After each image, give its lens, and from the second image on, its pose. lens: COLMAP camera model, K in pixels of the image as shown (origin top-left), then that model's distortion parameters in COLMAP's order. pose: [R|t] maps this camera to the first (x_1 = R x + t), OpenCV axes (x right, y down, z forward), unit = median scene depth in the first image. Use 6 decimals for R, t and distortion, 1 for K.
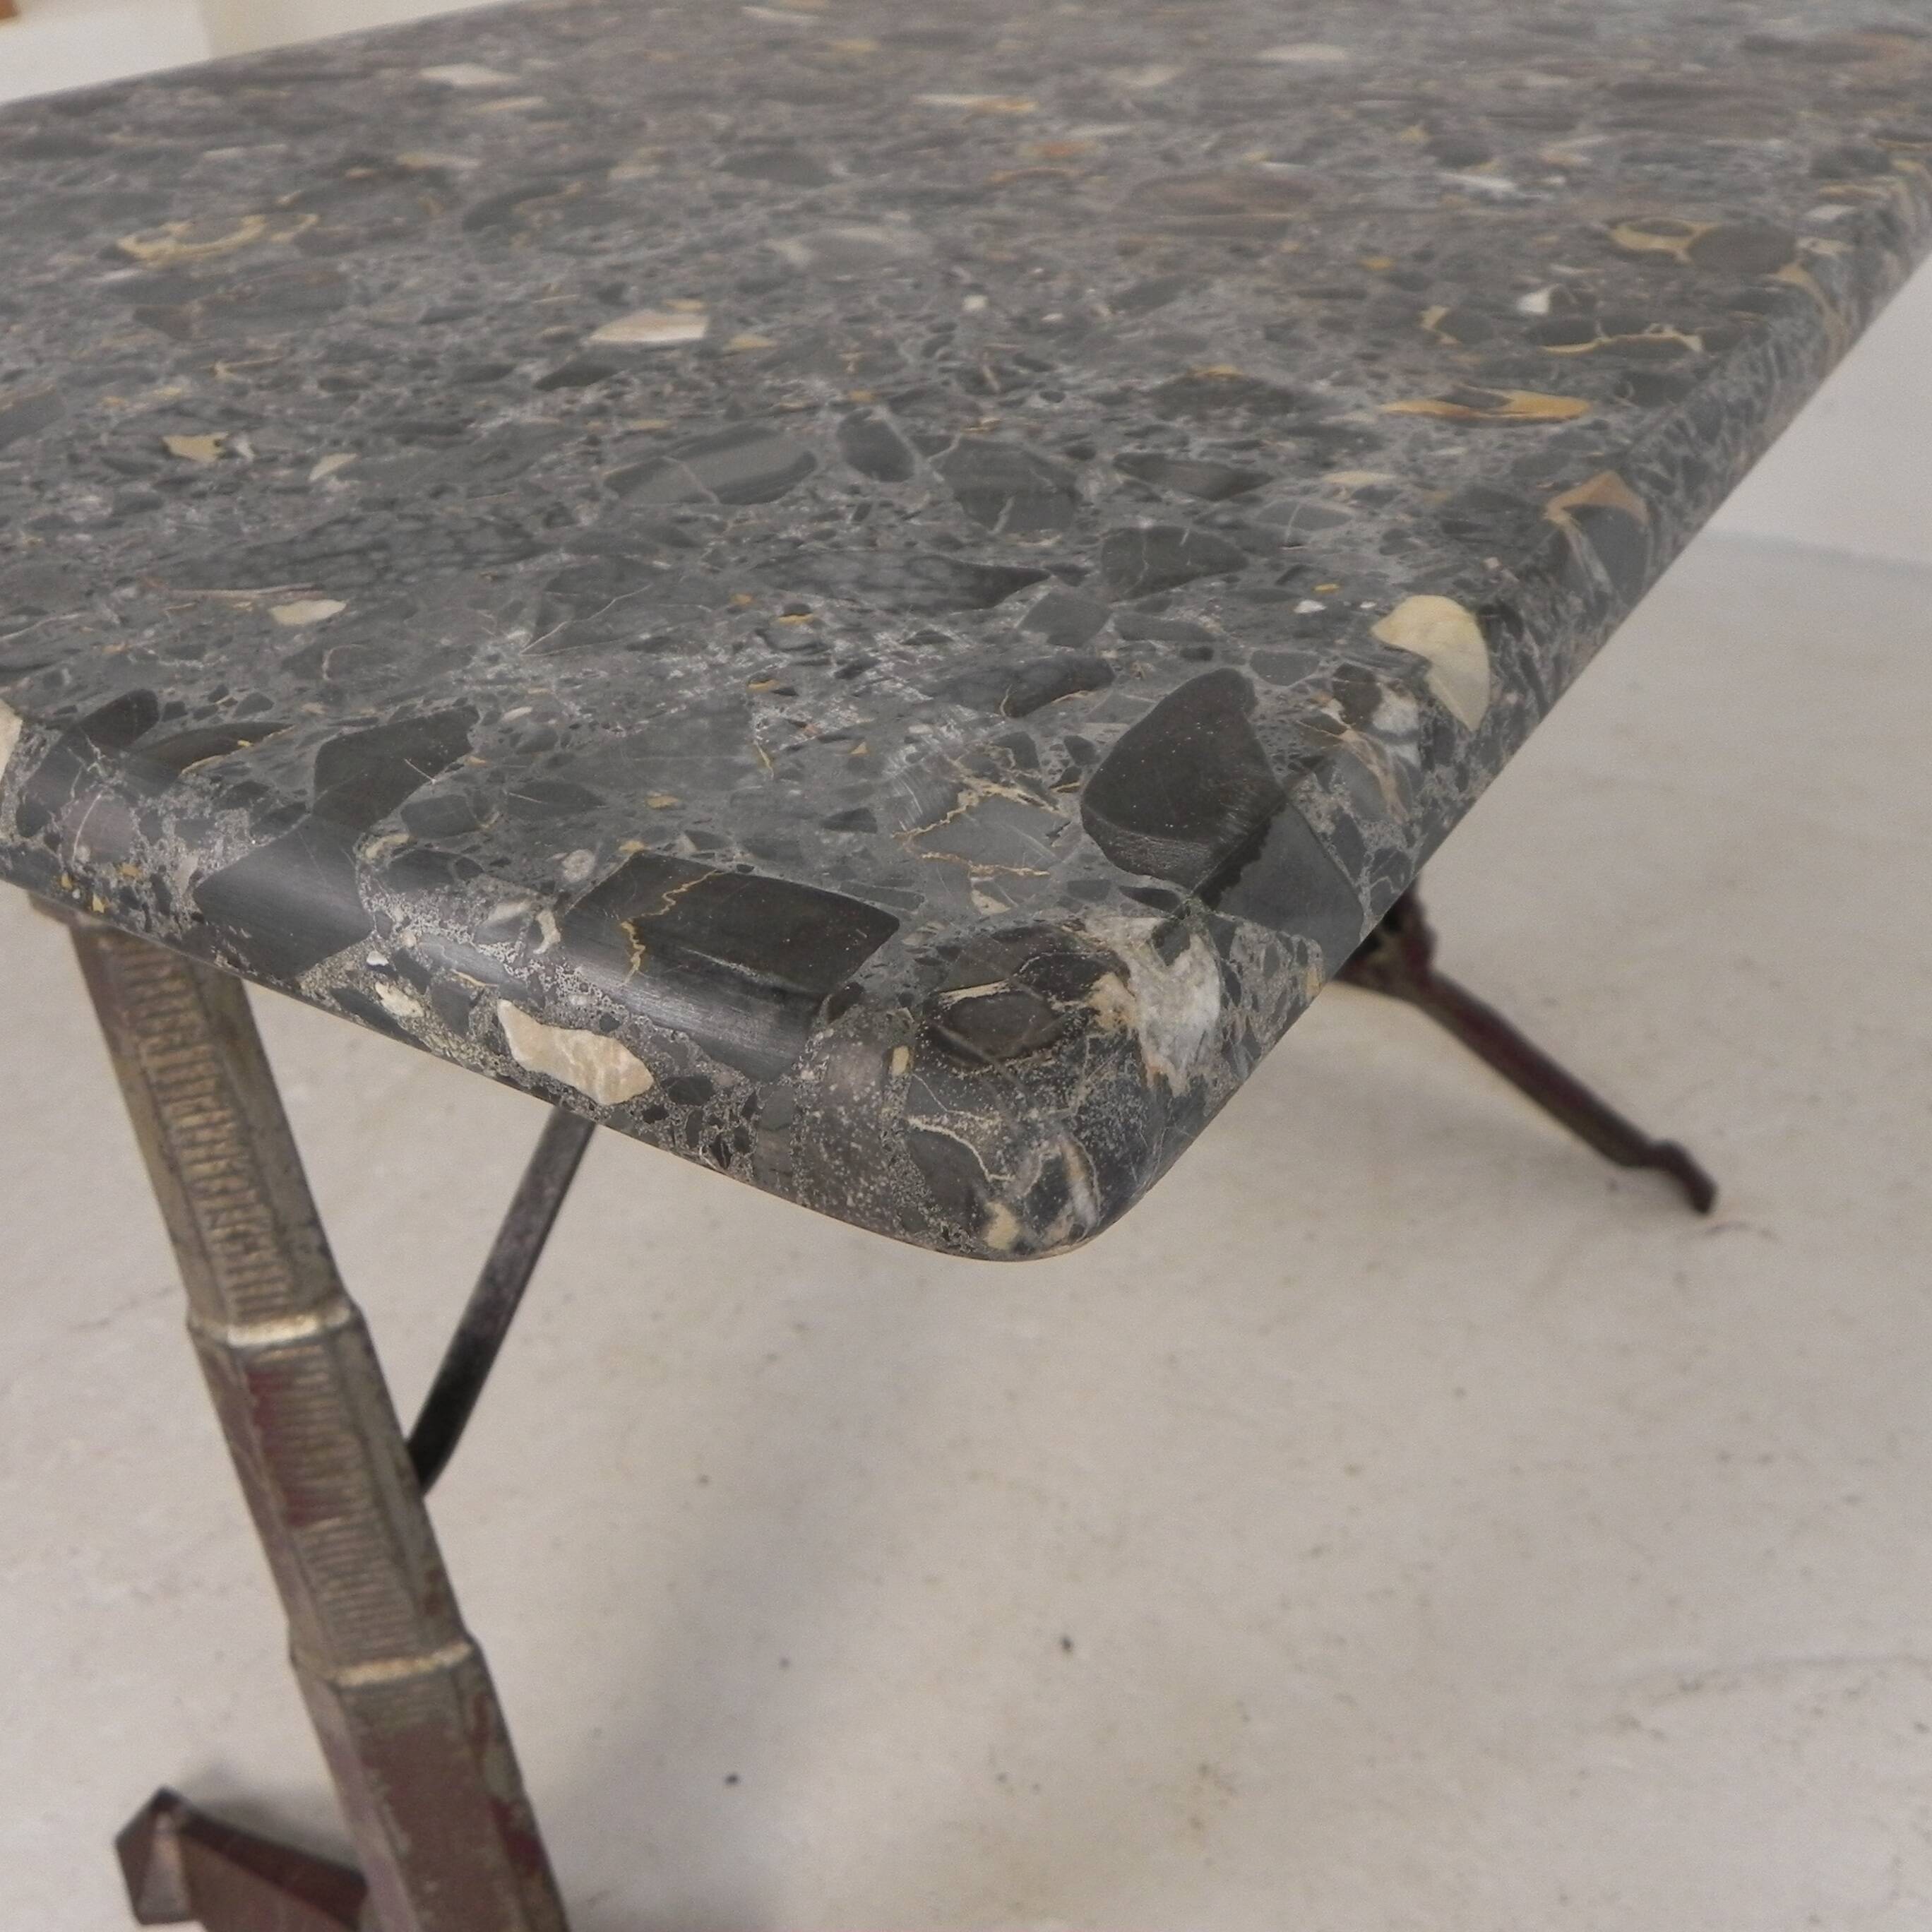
lens RADIAL K [[1953.3, 0, 980.2], [0, 1953.3, 970.3], [0, 0, 1]] dist [-0.010681, 0.000000]
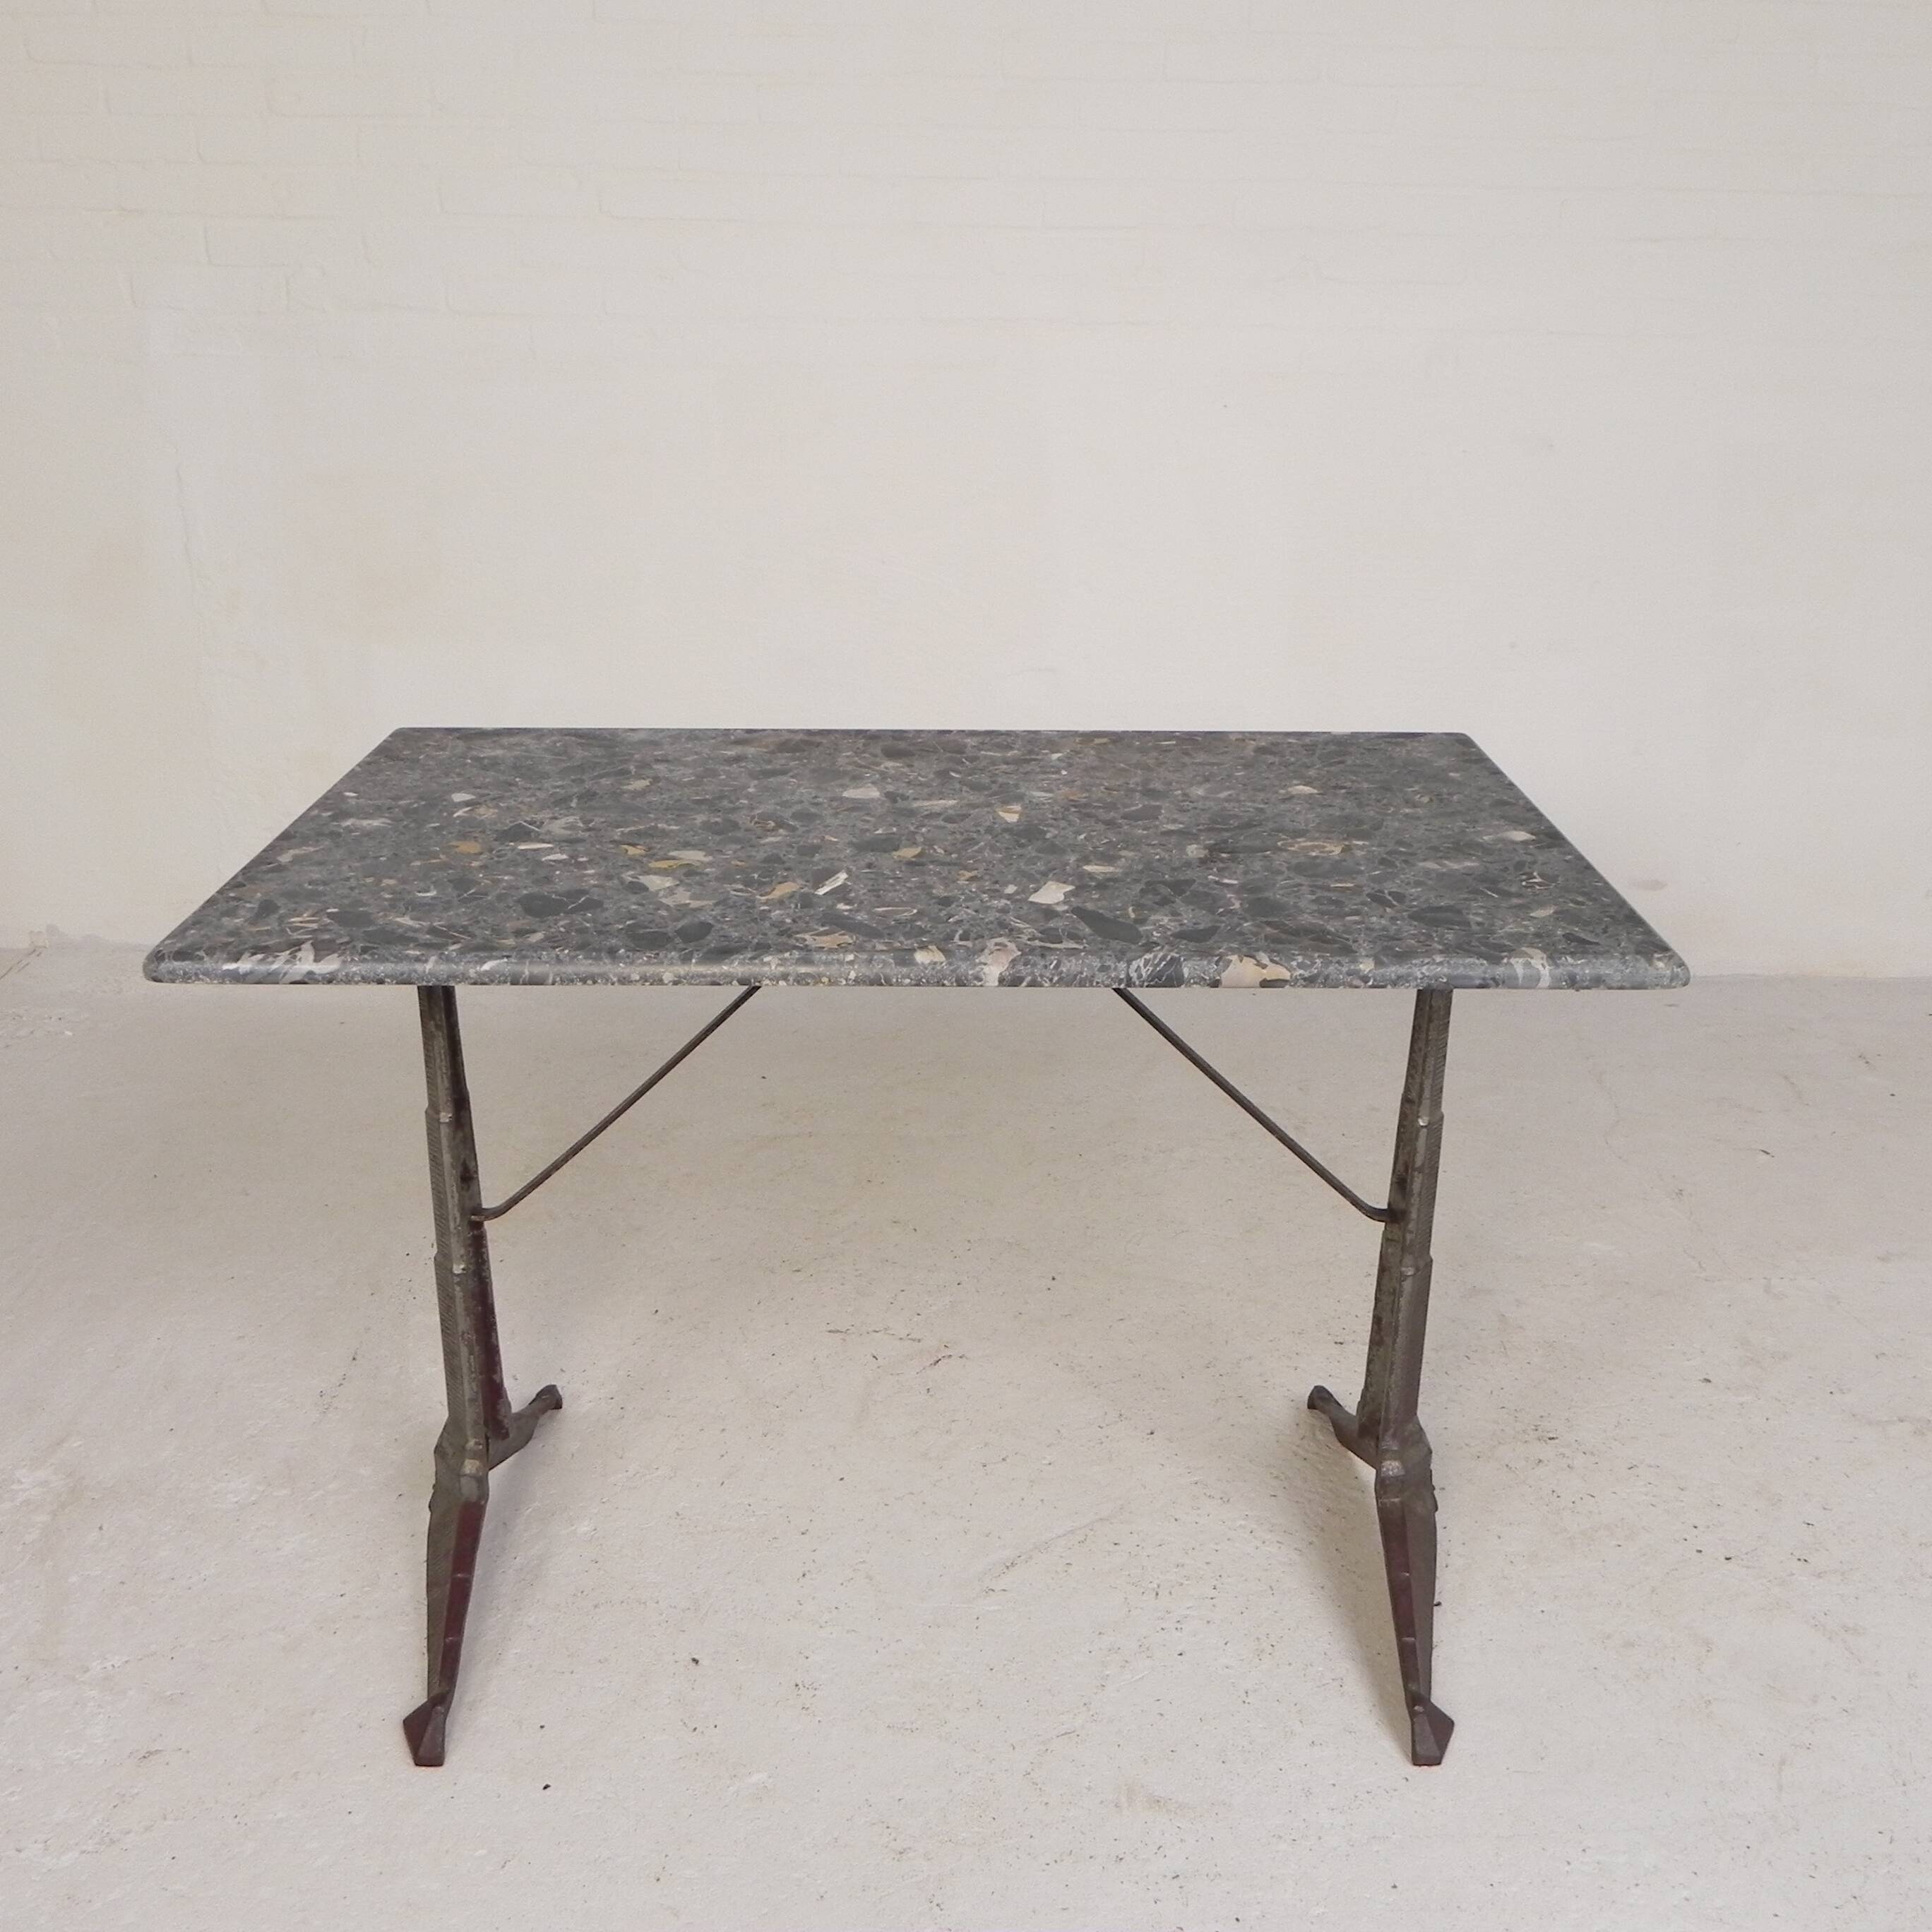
lens RADIAL K [[1953.3, 0, 962.1], [0, 1953.3, 956.7], [0, 0, 1]] dist [-0.010681, 0.000000]
pose [[0.854291, -0.152008, 0.497071, -0.549006], [0.261957, 0.951871, -0.159123, 0.096381], [-0.448960, 0.266149, 0.852995, -0.785564]]
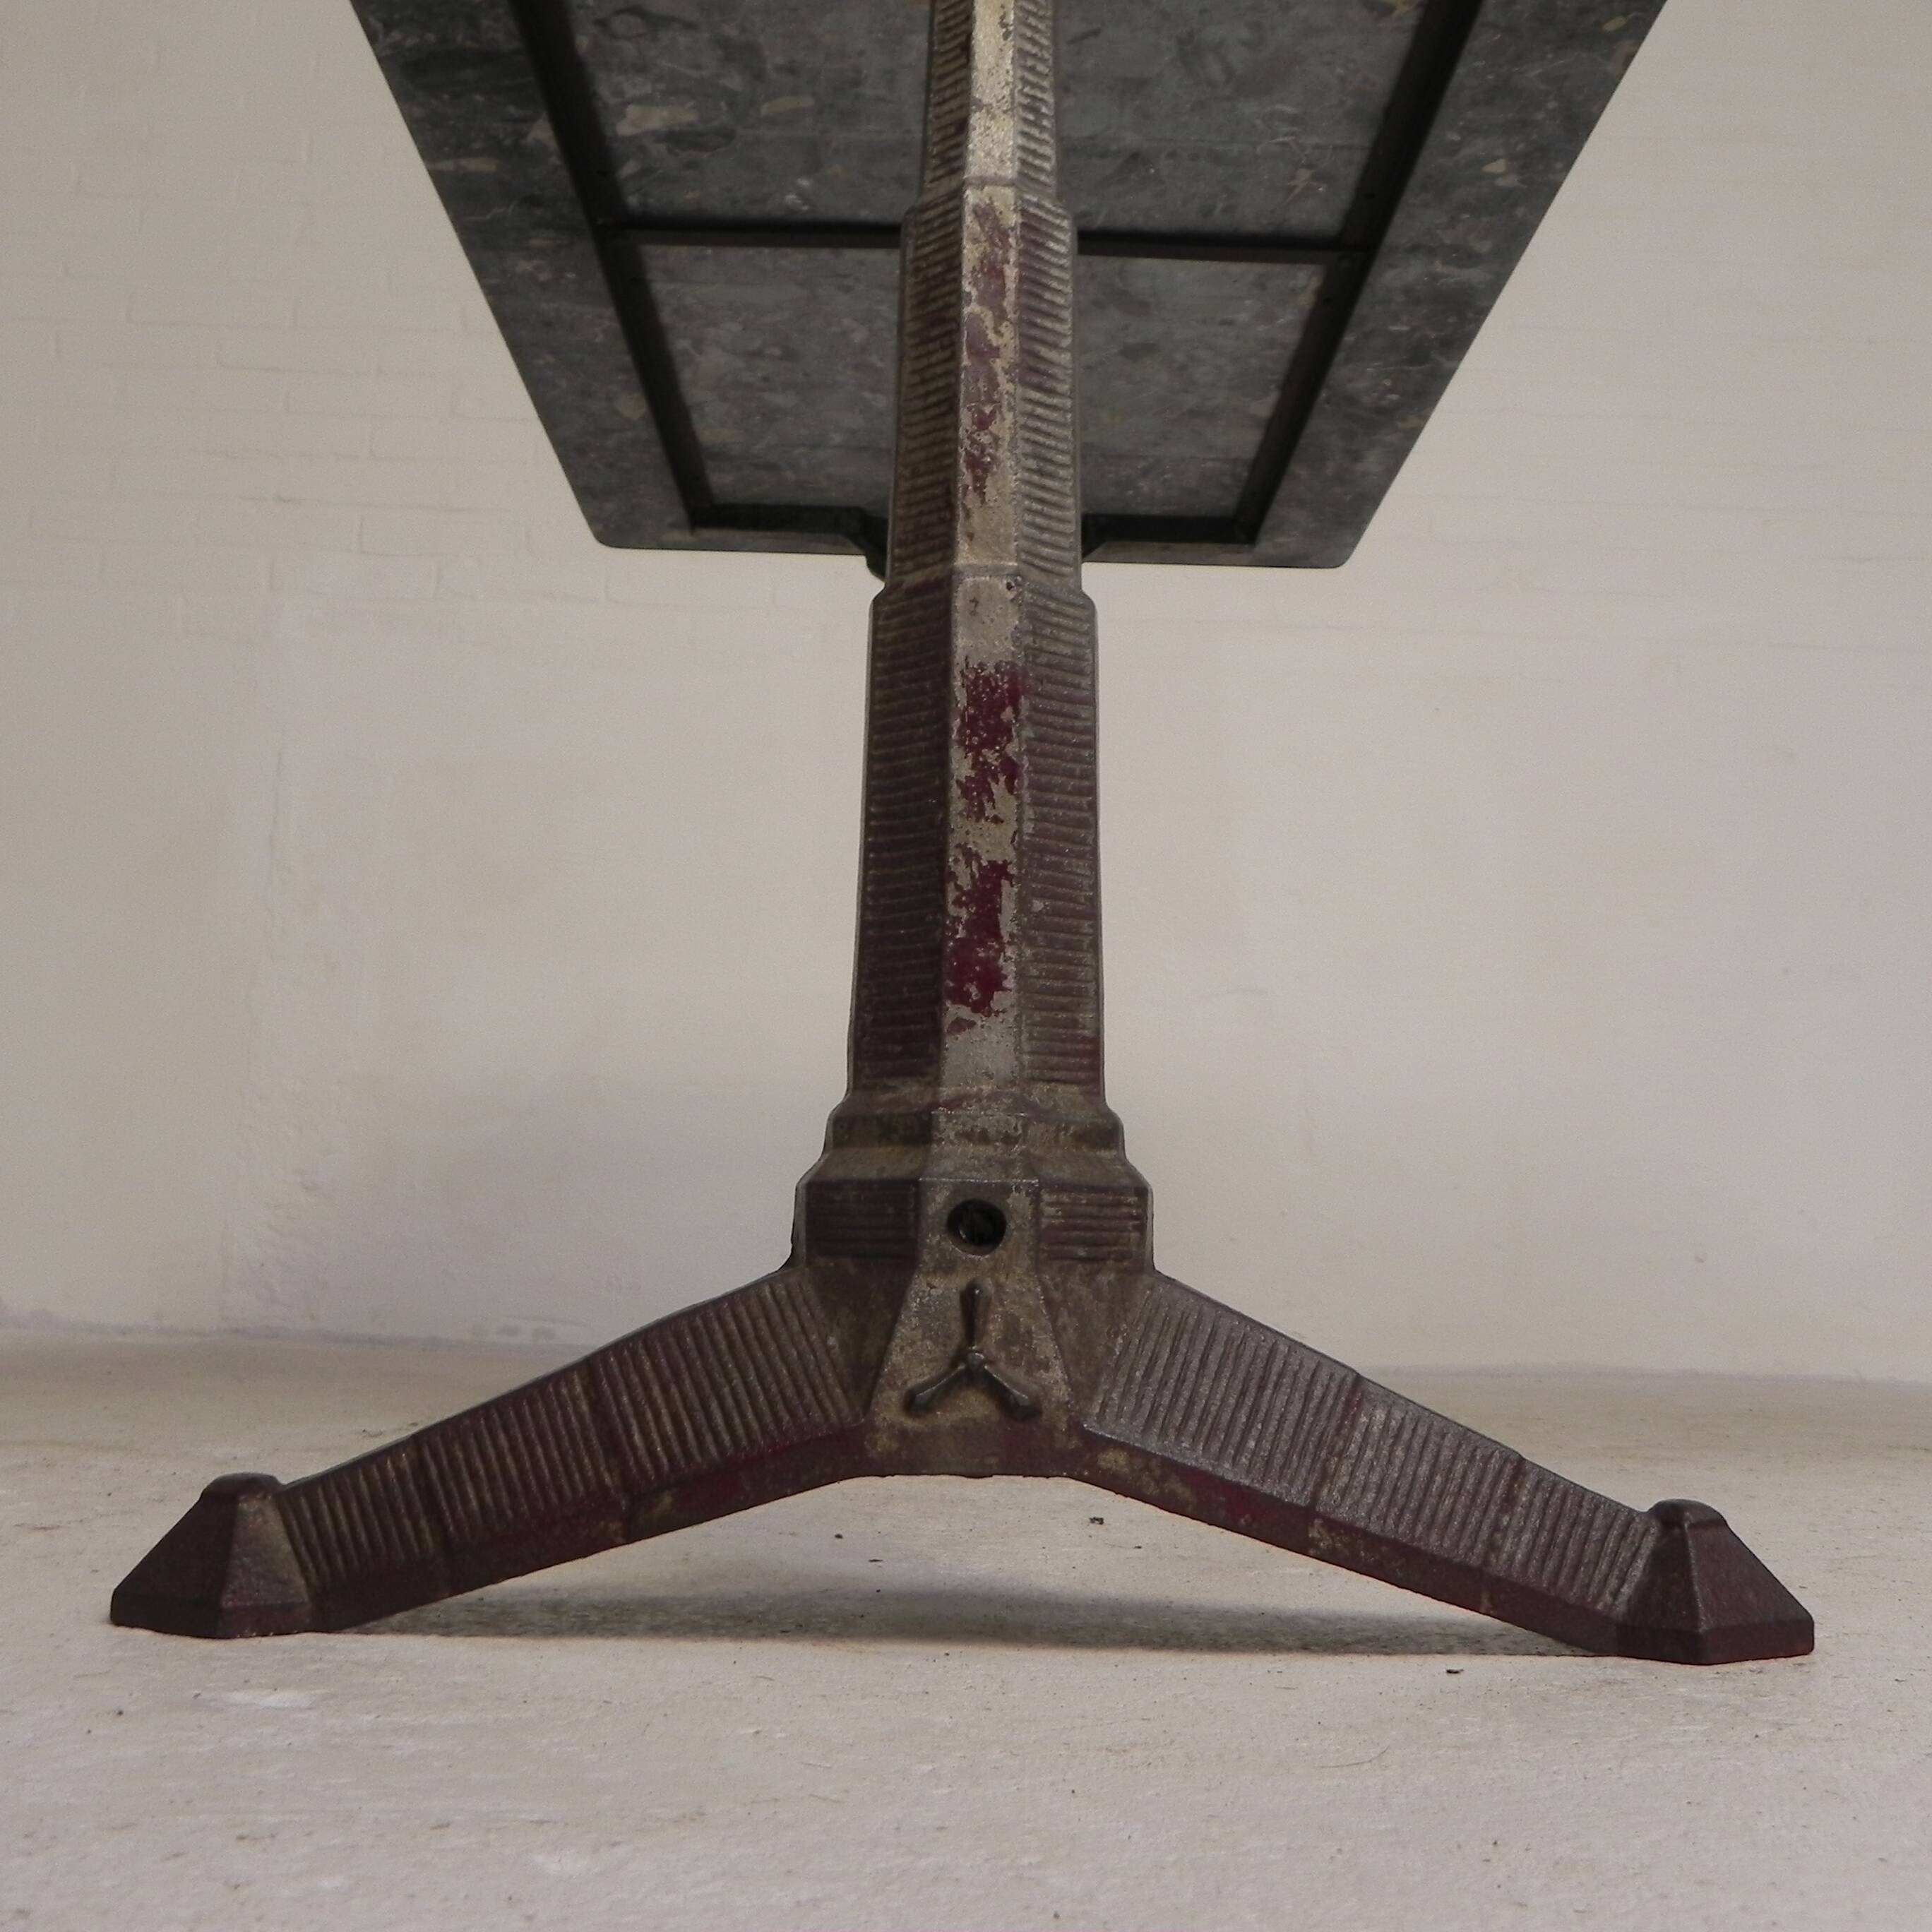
lens RADIAL K [[1953.3, 0, 958.3], [0, 1953.3, 953.8], [0, 0, 1]] dist [-0.010681, 0.000000]
pose [[0.840329, 0.139404, 0.523845, -0.563213], [0.260354, 0.743817, -0.615591, 0.741271], [-0.475460, 0.653684, 0.588757, 0.337065]]
